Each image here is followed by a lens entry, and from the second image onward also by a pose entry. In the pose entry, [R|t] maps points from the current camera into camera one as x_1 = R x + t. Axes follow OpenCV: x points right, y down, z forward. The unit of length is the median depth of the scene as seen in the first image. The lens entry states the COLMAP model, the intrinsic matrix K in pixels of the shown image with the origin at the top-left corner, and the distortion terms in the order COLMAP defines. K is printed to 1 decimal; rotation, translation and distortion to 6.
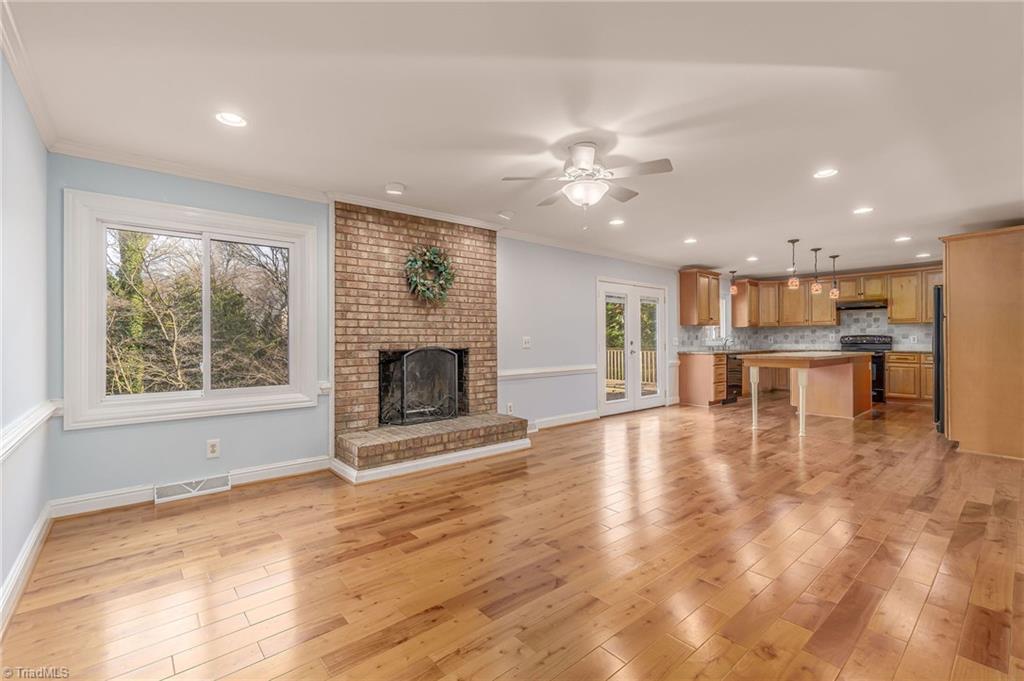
lens RADIAL K [[450.3, 0, 512.9], [0, 450.3, 338.0], [0, 0, 1]] dist [0.000799, 0.000075]
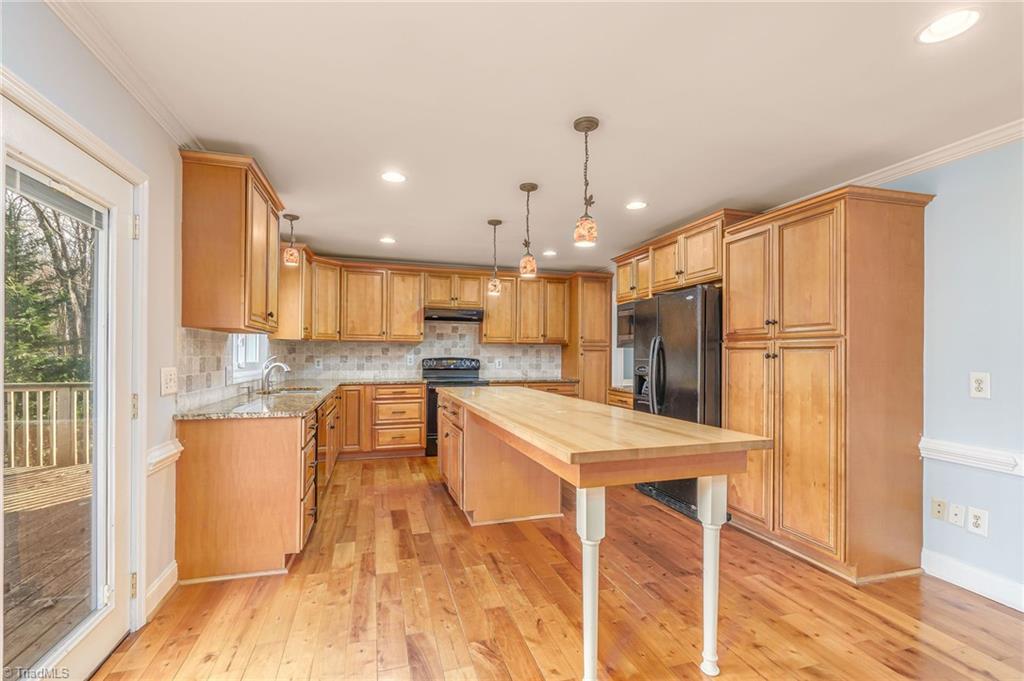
lens RADIAL K [[450.3, 0, 512.1], [0, 450.3, 351.5], [0, 0, 1]] dist [0.000799, 0.000075]
pose [[0.390946, 0.013236, 0.920318, 0.280955], [-0.013249, 0.999874, -0.008752, -0.018765], [-0.920318, -0.008771, 0.391073, 1.069979]]
